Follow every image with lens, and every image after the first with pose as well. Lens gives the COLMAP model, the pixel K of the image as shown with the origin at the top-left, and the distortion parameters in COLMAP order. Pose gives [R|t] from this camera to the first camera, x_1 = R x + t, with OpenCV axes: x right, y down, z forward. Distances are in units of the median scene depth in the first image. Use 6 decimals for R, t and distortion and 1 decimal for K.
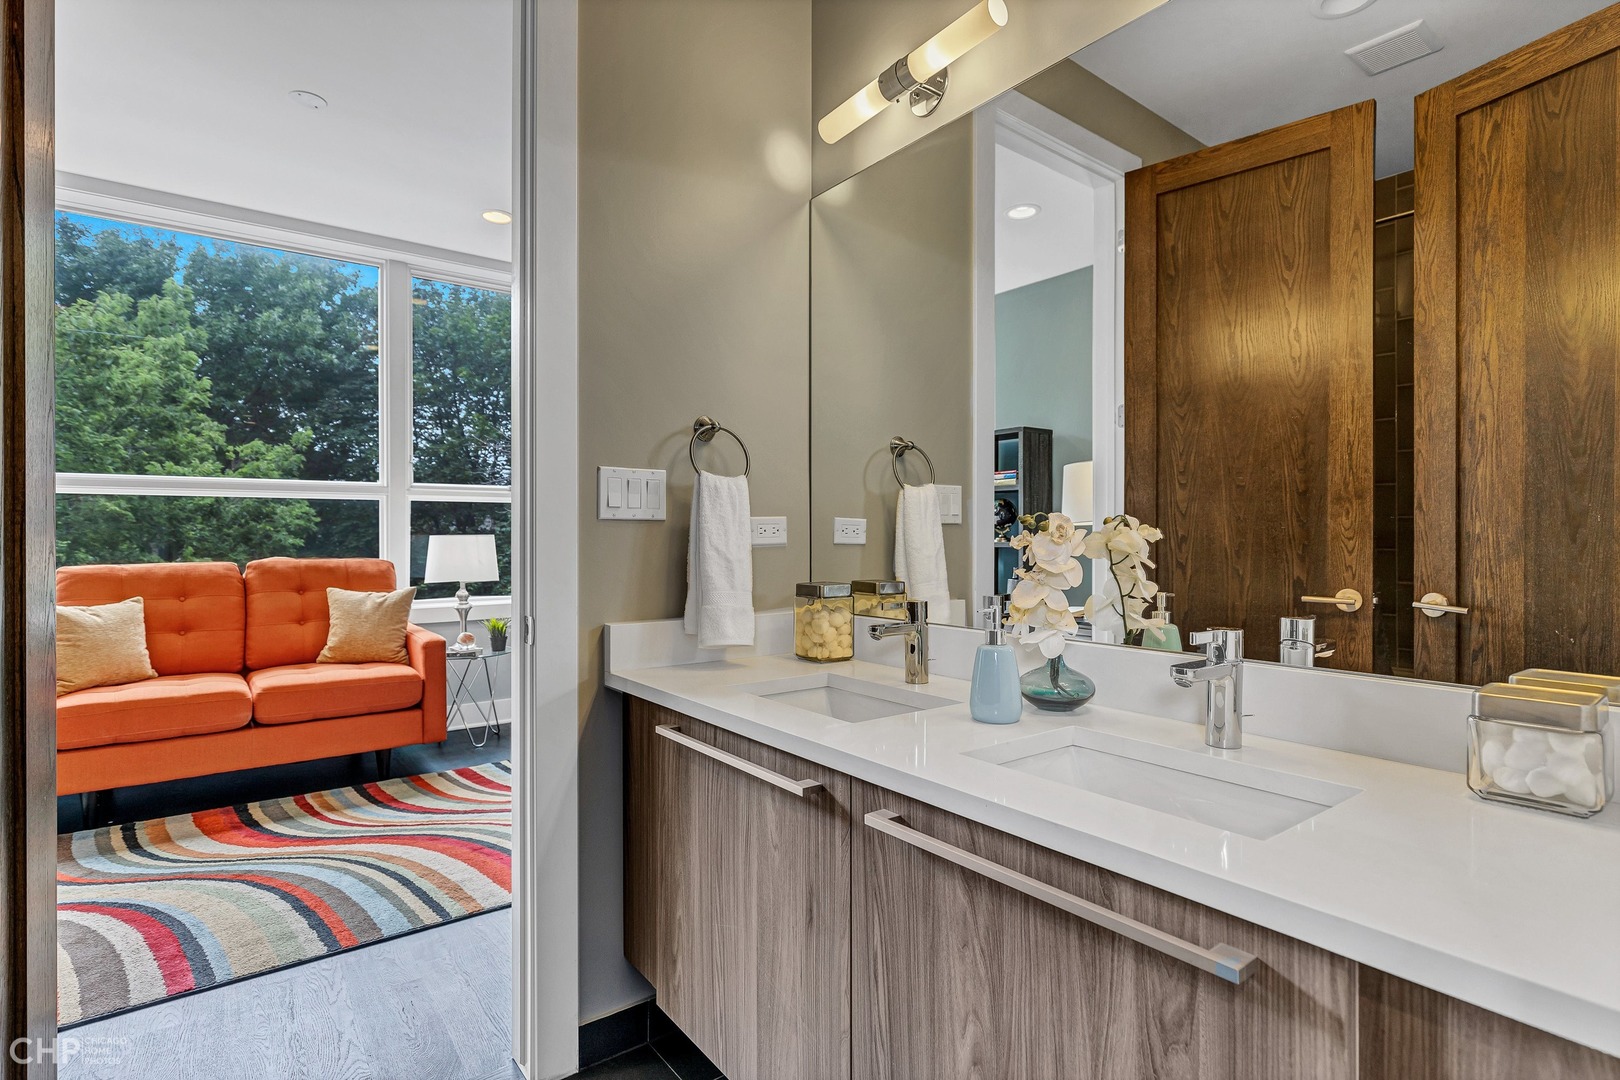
lens RADIAL K [[814.3, 0, 812.0], [0, 814.3, 531.8], [0, 0, 1]] dist [0.002167, 0.000320]
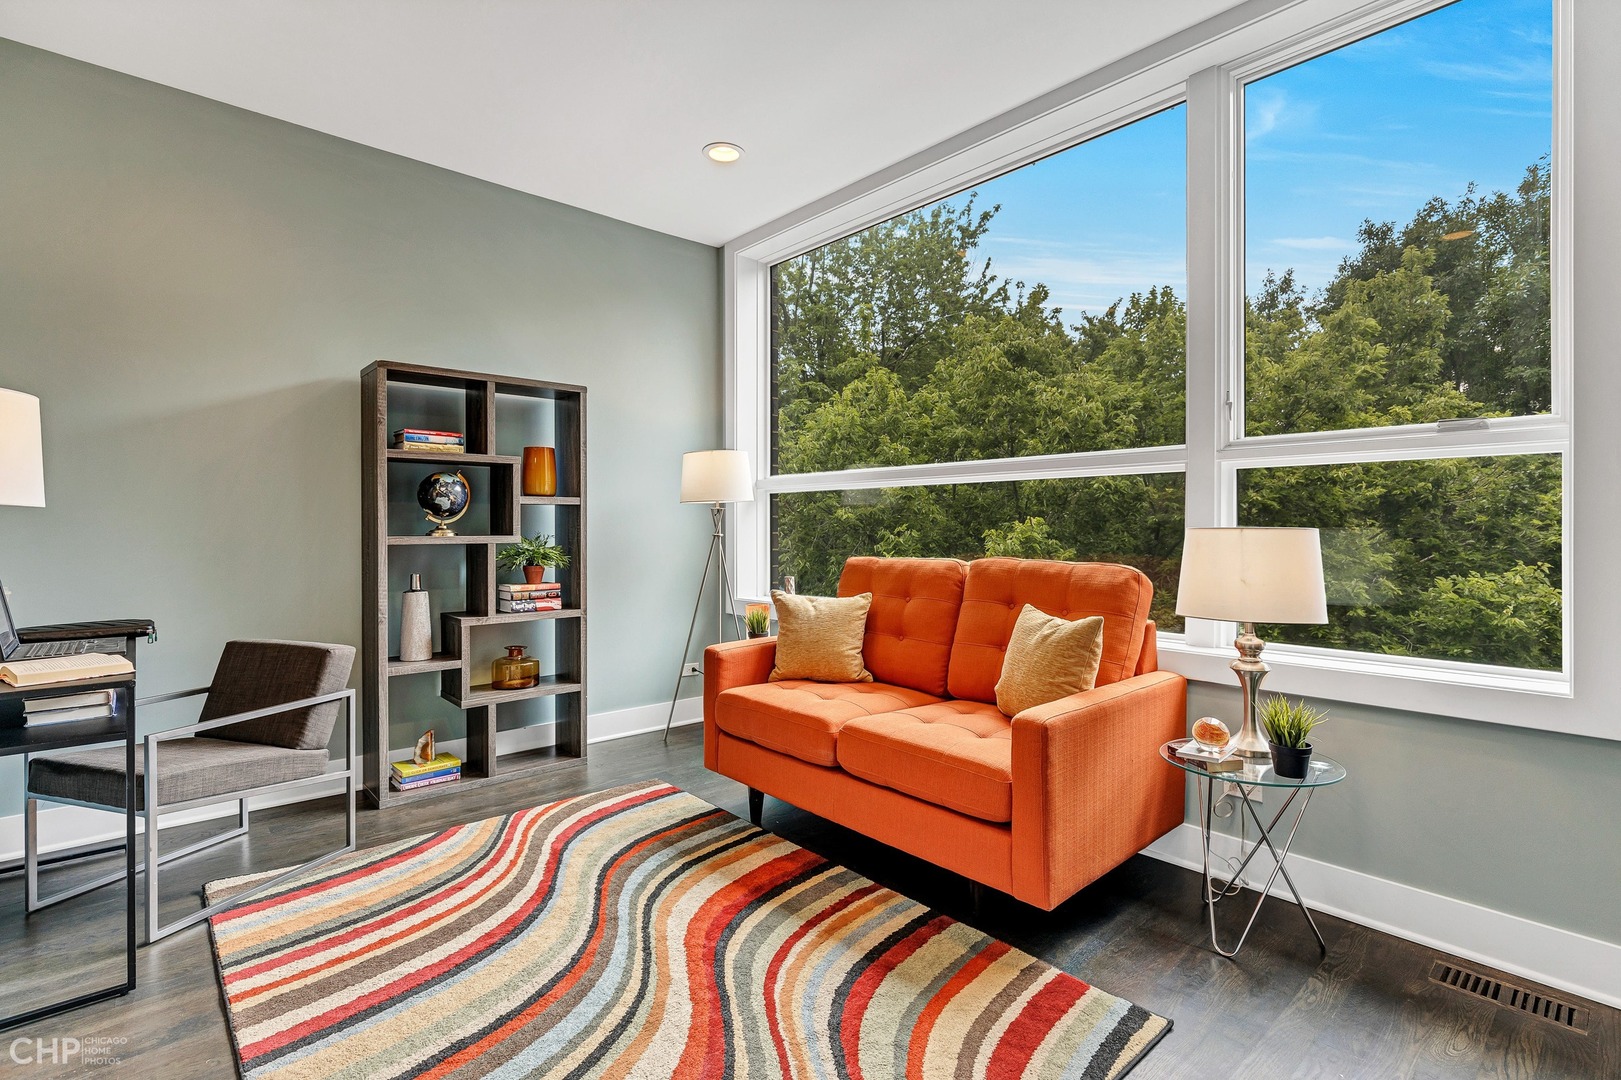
lens RADIAL K [[764.4, 0, 810.2], [0, 764.4, 528.2], [0, 0, 1]] dist [-0.004788, -0.001071]
pose [[0.078028, 0.009396, -0.996907, 0.043247], [-0.002120, 0.999955, 0.009259, -0.001319], [0.996949, 0.001391, 0.078044, 0.928764]]
